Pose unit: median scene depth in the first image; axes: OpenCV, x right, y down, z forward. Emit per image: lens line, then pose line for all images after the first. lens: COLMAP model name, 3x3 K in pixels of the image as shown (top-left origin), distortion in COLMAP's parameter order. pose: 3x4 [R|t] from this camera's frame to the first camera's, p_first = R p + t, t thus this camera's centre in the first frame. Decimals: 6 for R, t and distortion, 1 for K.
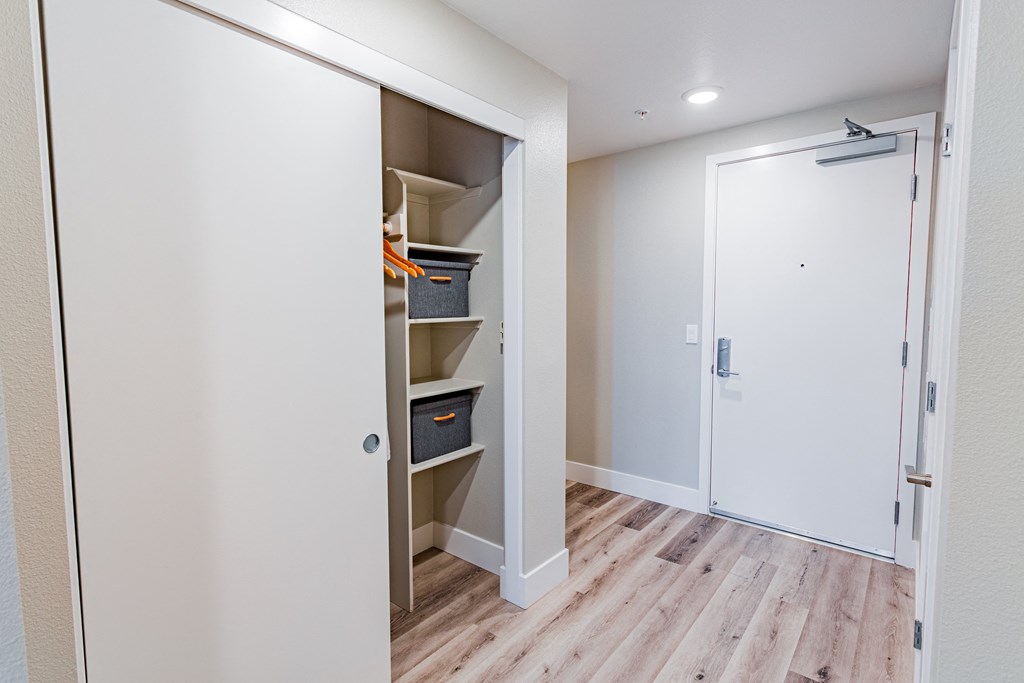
lens RADIAL K [[499.2, 0, 512.7], [0, 499.2, 343.5], [0, 0, 1]] dist [-0.004596, 0.002014]
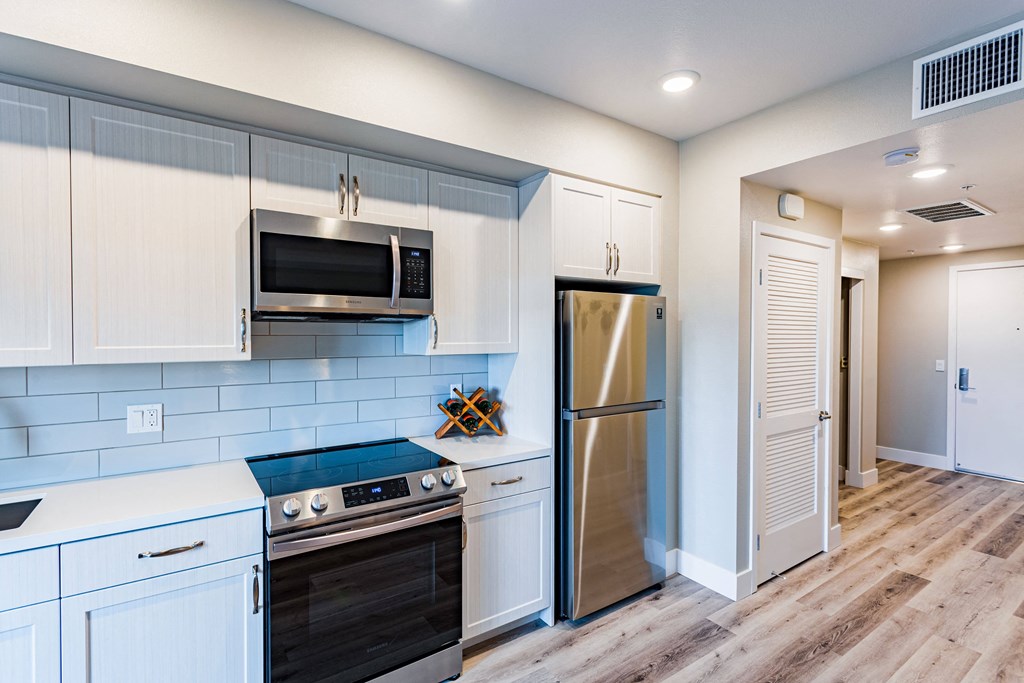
lens RADIAL K [[499.2, 0, 507.7], [0, 499.2, 341.9], [0, 0, 1]] dist [-0.004596, 0.002014]
pose [[0.959318, 0.013116, -0.282022, -0.620865], [-0.031017, 0.997770, -0.059103, 0.049972], [0.280618, 0.065446, 0.957586, -1.131536]]
